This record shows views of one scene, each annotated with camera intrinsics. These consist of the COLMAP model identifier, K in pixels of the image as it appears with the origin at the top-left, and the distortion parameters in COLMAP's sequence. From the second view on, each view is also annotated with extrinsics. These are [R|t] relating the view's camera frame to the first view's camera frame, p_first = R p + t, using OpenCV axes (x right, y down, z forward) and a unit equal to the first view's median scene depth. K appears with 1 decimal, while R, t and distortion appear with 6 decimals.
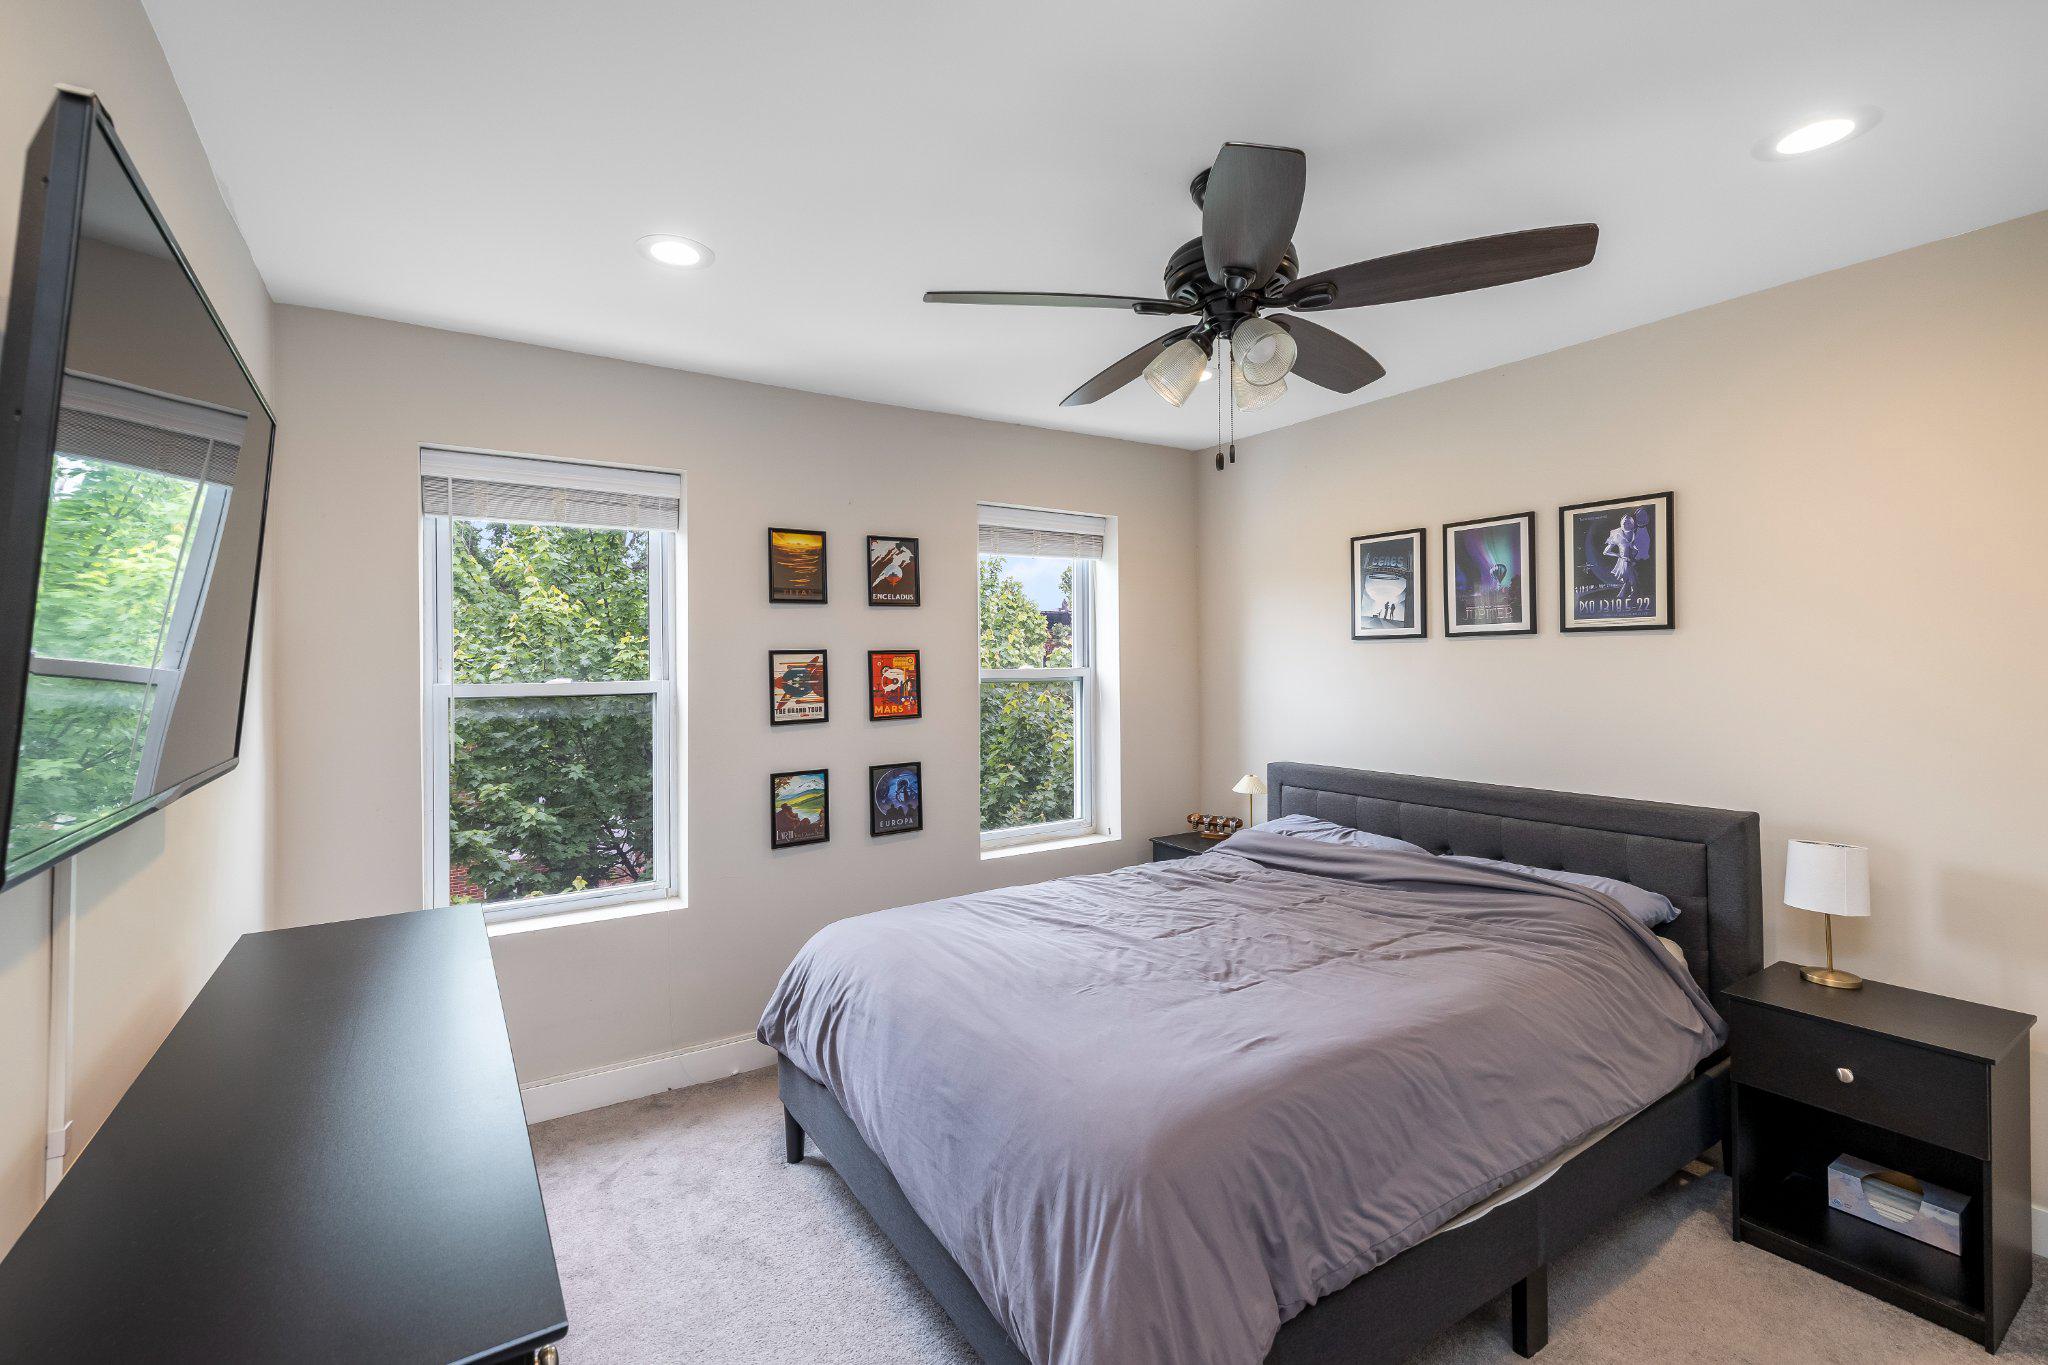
lens RADIAL K [[899.1, 0, 1024.0], [0, 899.1, 682.5], [0, 0, 1]] dist [0.000192, 0.000033]
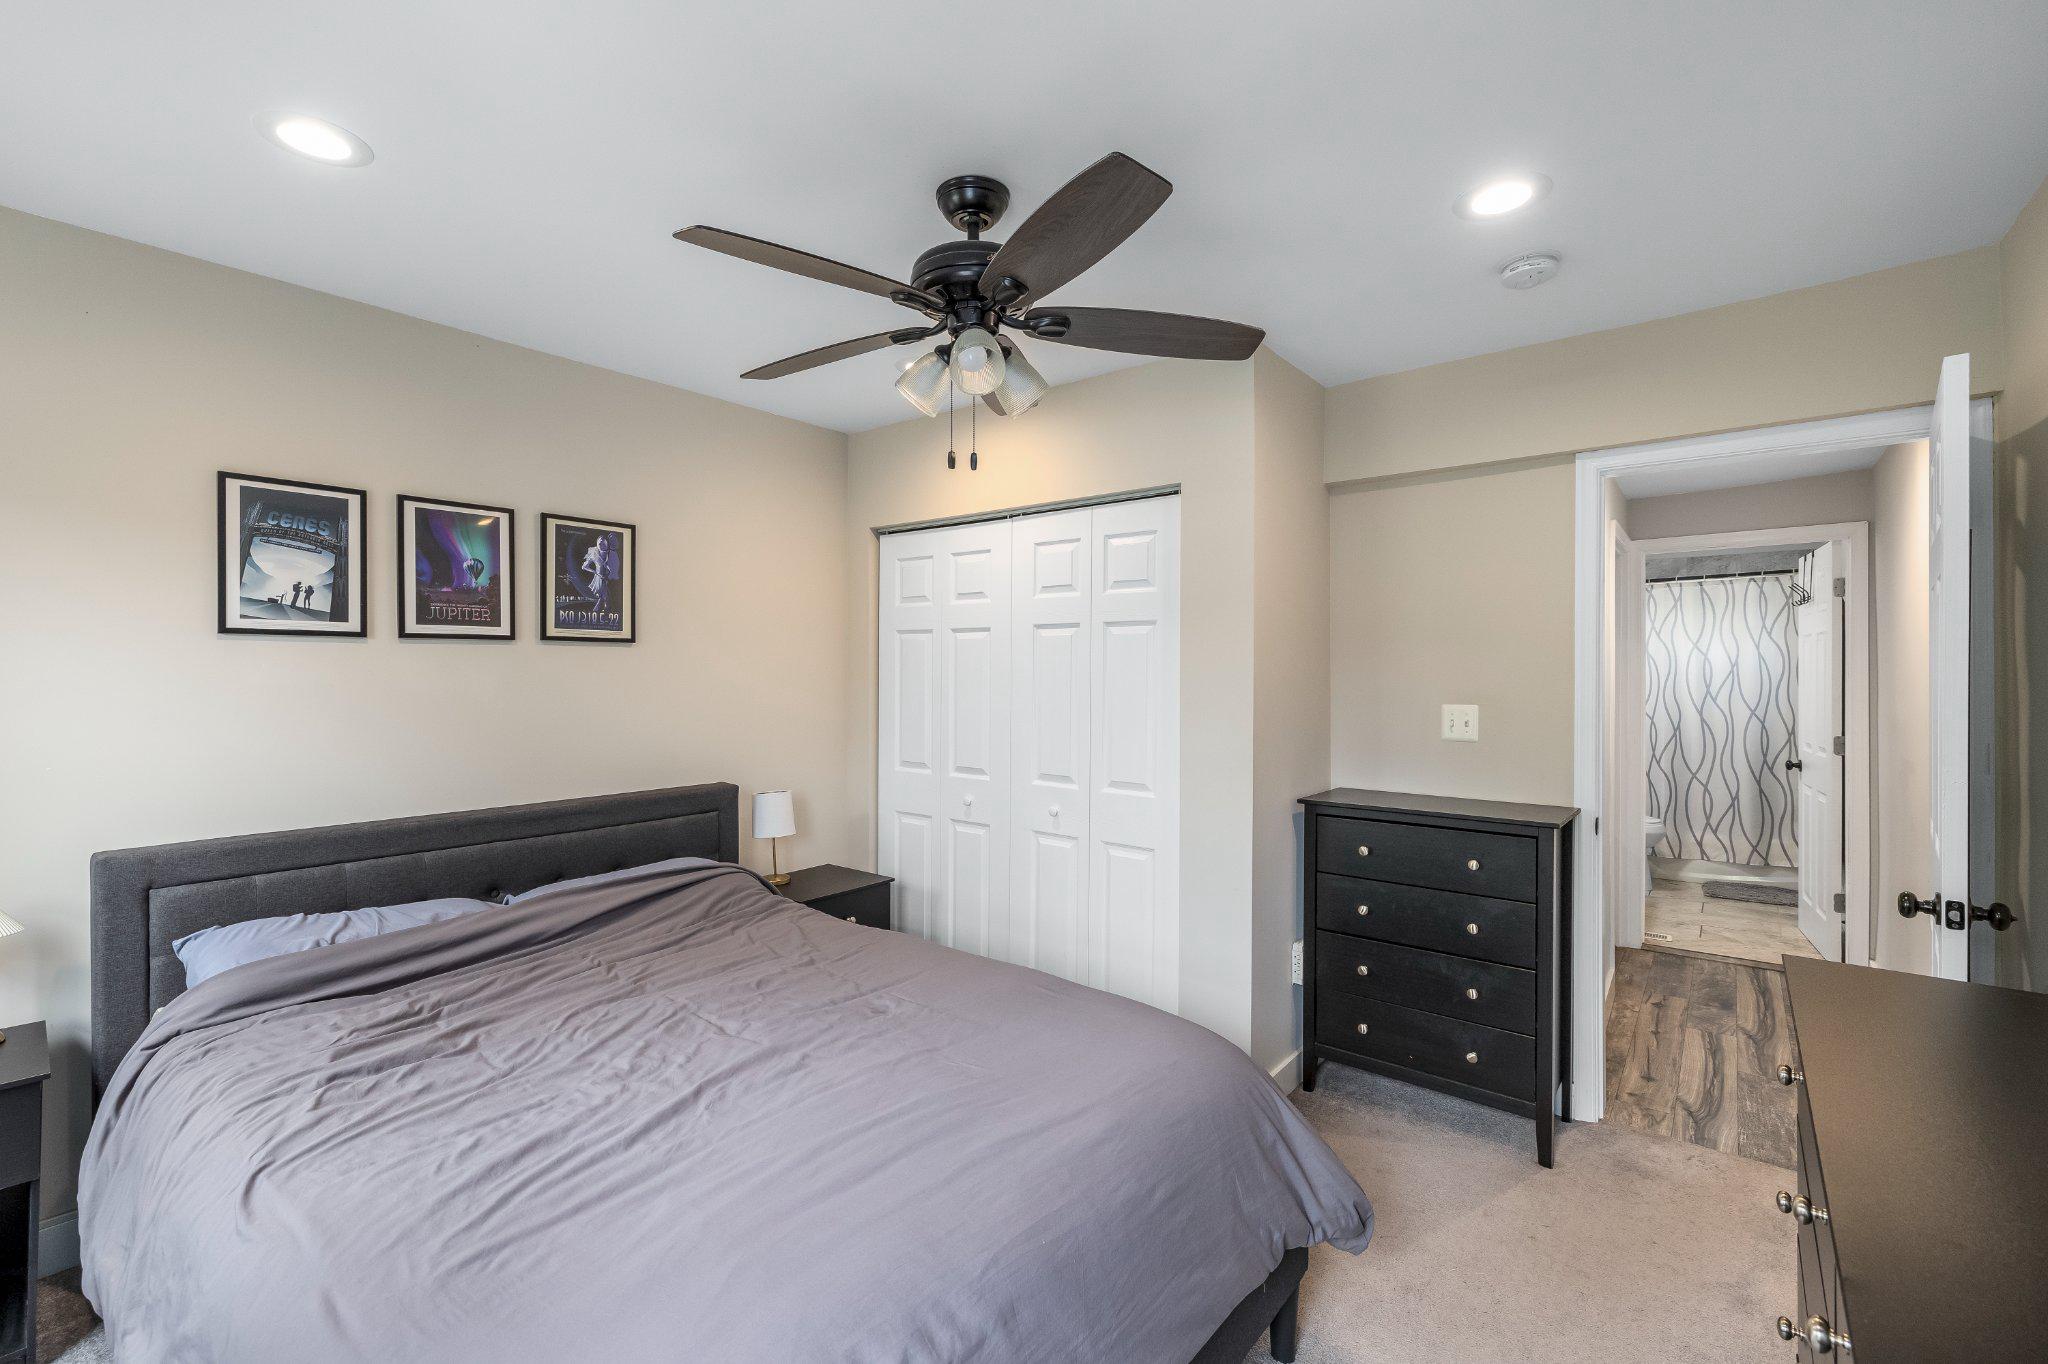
lens RADIAL K [[864.7, 0, 1024.1], [0, 864.7, 663.2], [0, 0, 1]] dist [-0.000563, 0.000208]
pose [[-0.301733, 0.022076, 0.953137, -0.467980], [0.028822, 0.999486, -0.014026, -0.002353], [-0.952957, 0.023239, -0.302214, 0.799387]]
